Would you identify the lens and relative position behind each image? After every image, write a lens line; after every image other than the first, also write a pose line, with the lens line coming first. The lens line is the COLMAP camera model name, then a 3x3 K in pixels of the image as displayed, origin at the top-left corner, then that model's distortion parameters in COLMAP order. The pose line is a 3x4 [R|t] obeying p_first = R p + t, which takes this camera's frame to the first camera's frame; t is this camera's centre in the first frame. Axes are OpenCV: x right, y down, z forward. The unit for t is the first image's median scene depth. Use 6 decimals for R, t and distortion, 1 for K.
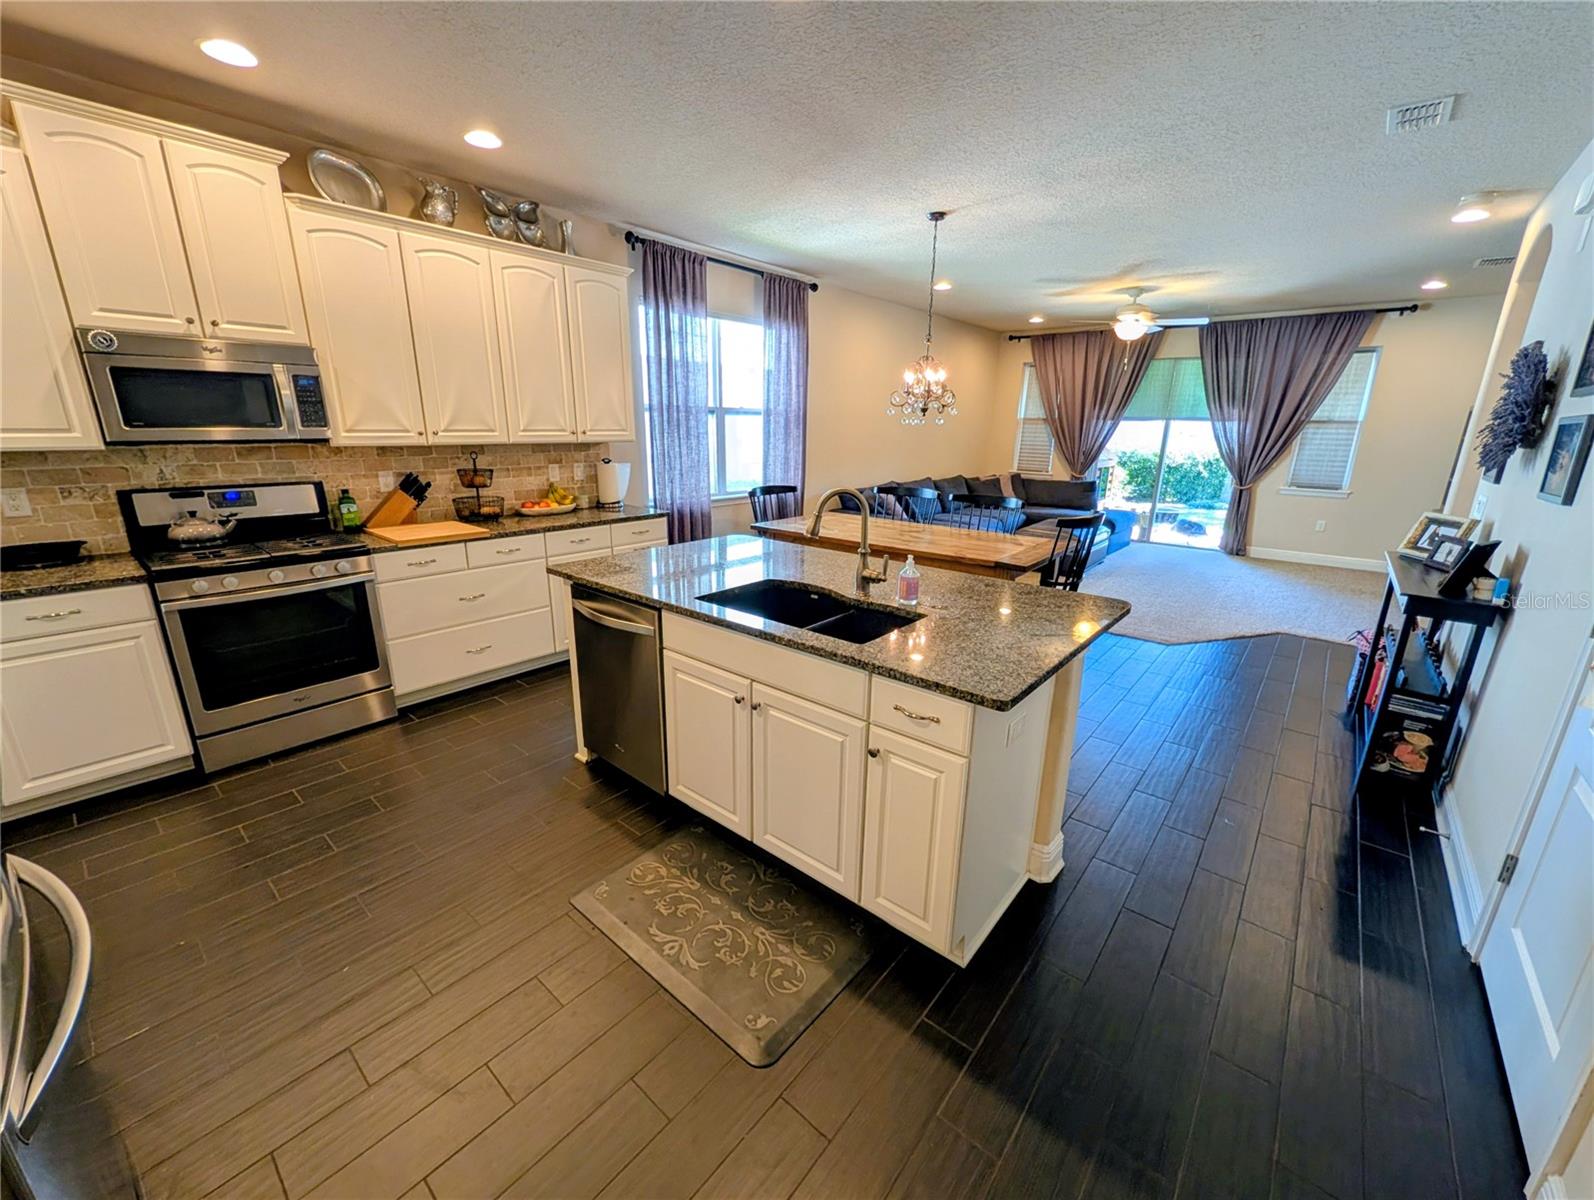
lens RADIAL K [[634.6, 0, 799.9], [0, 634.6, 602.8], [0, 0, 1]] dist [-0.000197, 0.000077]
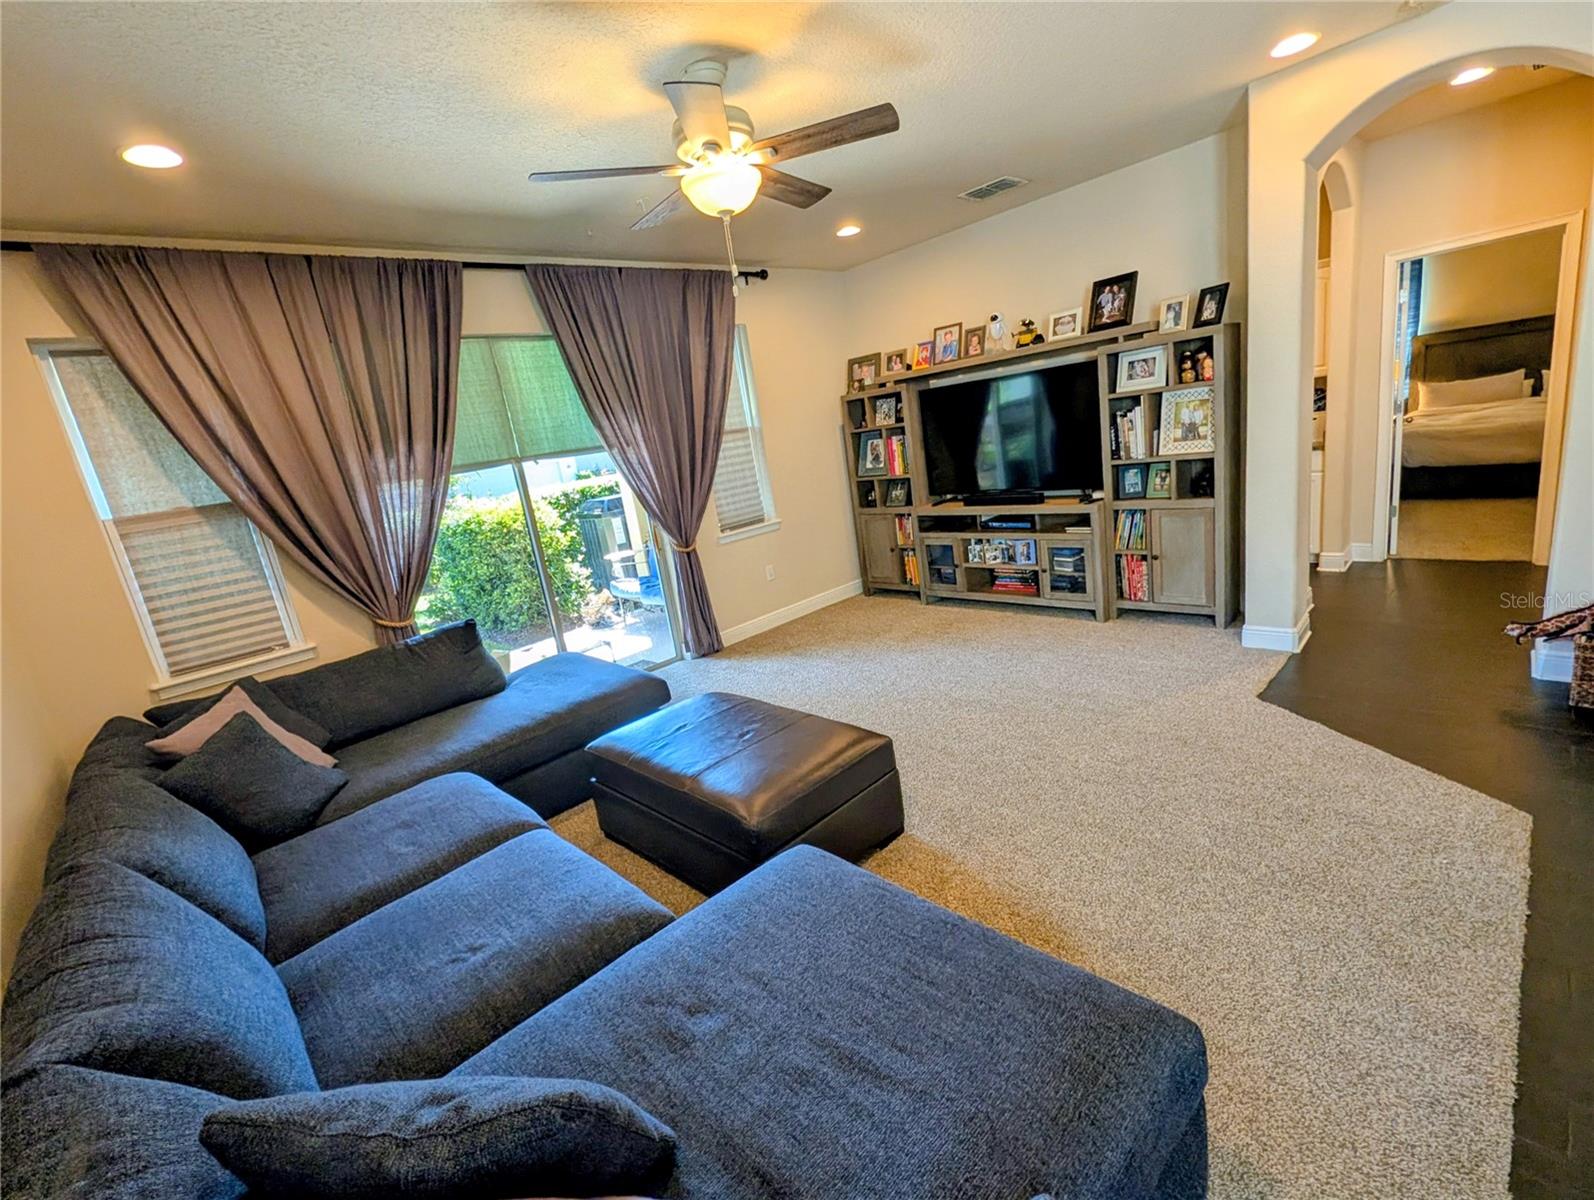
lens RADIAL K [[705.7, 0, 800.4], [0, 705.7, 599.0], [0, 0, 1]] dist [0.000865, 0.000102]
pose [[0.100981, -0.263770, 0.959285, 0.060920], [0.414659, 0.887632, 0.200418, -0.239263], [-0.904357, 0.377538, 0.199008, 0.824168]]
